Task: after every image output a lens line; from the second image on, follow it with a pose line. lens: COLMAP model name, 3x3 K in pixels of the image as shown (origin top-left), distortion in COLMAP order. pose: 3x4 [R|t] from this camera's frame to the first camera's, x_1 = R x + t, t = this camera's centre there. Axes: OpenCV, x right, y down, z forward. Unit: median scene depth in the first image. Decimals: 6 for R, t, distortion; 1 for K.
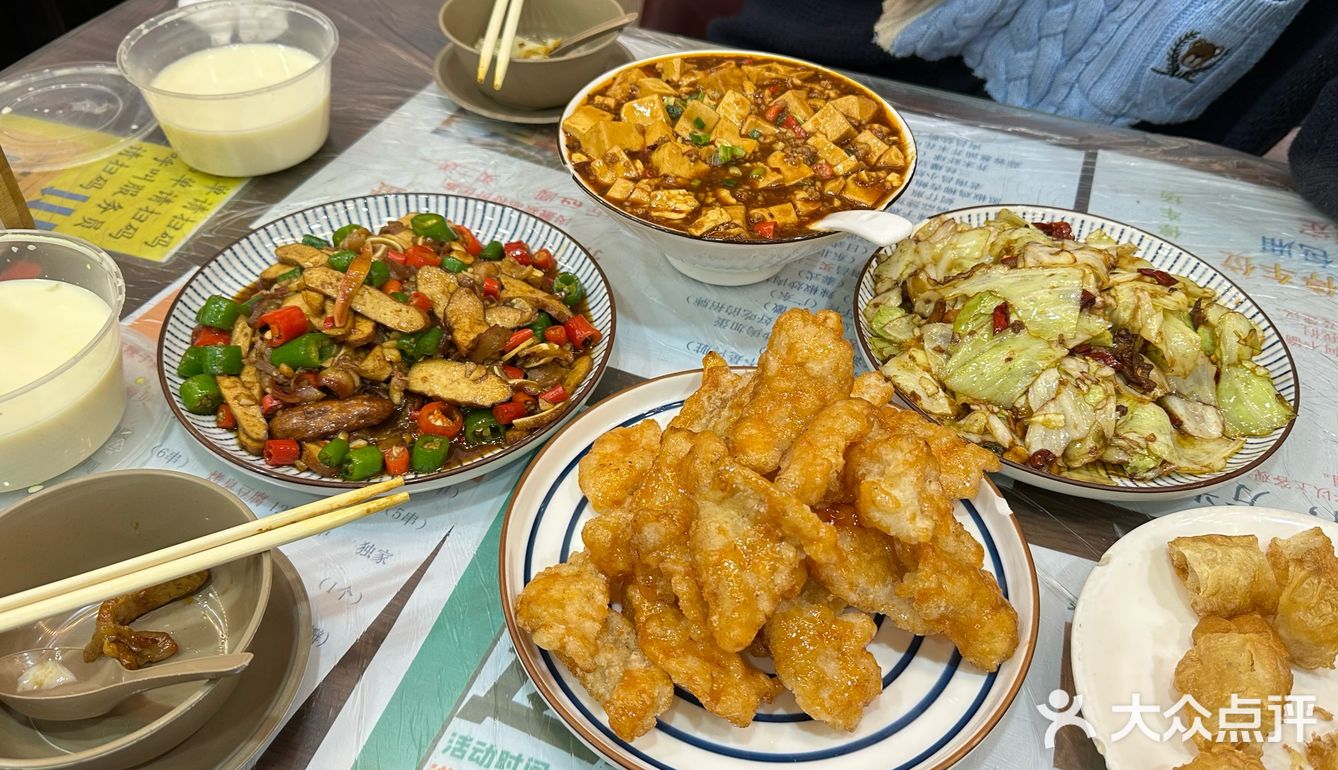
lens RADIAL K [[953.7, 0, 669.0], [0, 953.7, 385.0], [0, 0, 1]] dist [-0.004512, -0.004765]
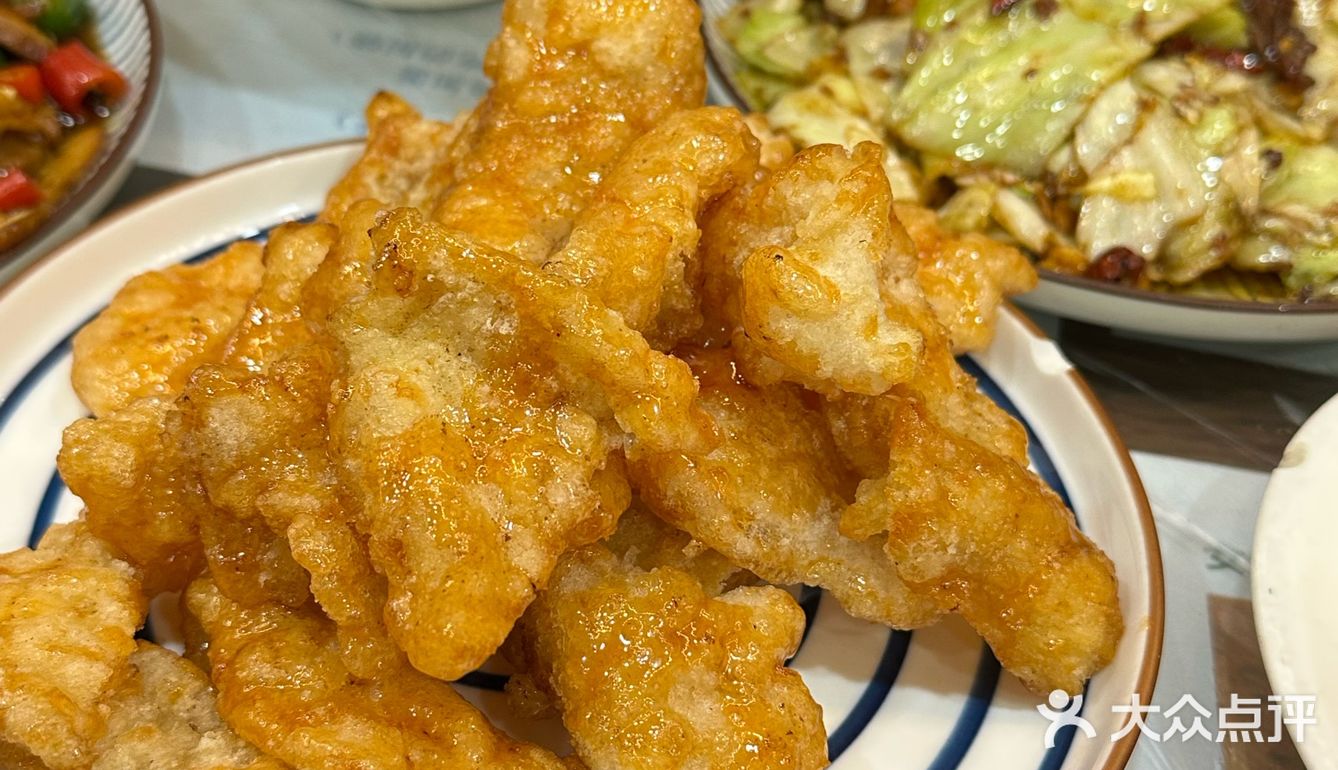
lens RADIAL K [[1755.7, 0, 669.0], [0, 1755.7, 385.0], [0, 0, 1]] dist [0.037989, 0.022520]
pose [[0.982730, -0.073332, 0.169894, 0.028791], [0.073752, 0.997269, 0.003846, 0.116299], [-0.169712, 0.008750, 0.985455, 0.198158]]
